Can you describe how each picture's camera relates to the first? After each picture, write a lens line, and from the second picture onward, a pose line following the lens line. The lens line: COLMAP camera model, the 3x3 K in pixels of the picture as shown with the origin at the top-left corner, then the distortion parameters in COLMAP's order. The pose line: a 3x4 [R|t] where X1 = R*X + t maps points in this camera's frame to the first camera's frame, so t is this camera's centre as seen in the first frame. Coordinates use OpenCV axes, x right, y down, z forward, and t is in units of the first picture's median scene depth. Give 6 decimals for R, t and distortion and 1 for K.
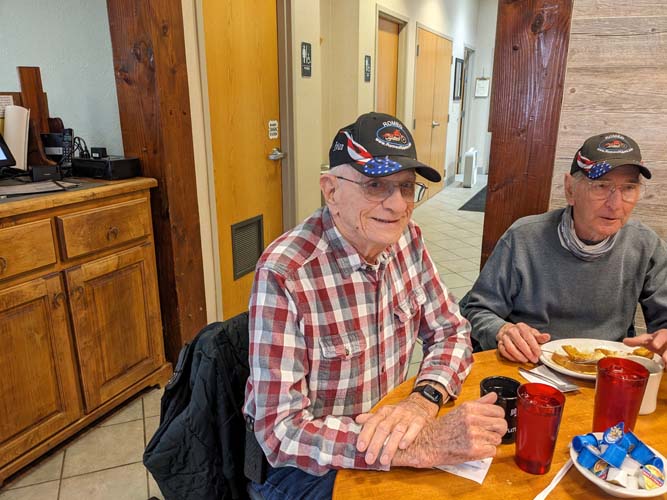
lens RADIAL K [[523.7, 0, 331.1], [0, 523.7, 253.5], [0, 0, 1]] dist [0.042082, -0.055717]
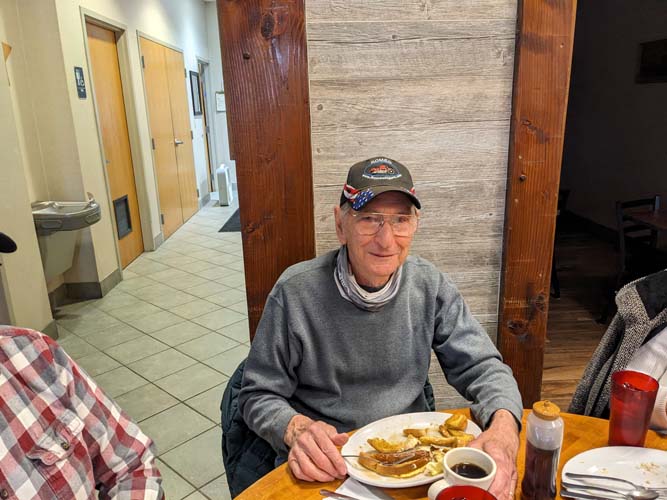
lens RADIAL K [[523.7, 0, 339.0], [0, 523.7, 251.8], [0, 0, 1]] dist [0.042082, -0.055717]
pose [[0.889637, -0.149825, 0.431392, 0.088213], [0.160743, 0.986932, 0.011275, -0.087074], [-0.427444, 0.059313, 0.902094, 0.246732]]
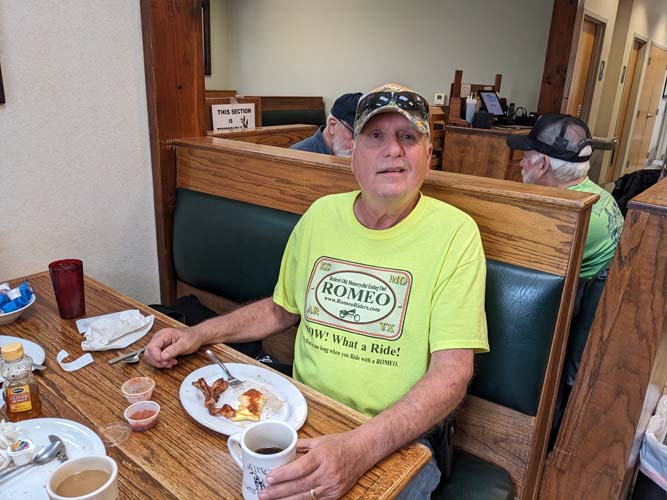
lens RADIAL K [[523.7, 0, 333.0], [0, 523.7, 250.0], [0, 0, 1]] dist [0.042082, -0.055717]
pose [[0.968908, 0.116930, -0.218049, -0.935126], [-0.113207, 0.993132, 0.029536, 0.540792], [0.220005, -0.003933, 0.975491, -1.808004]]
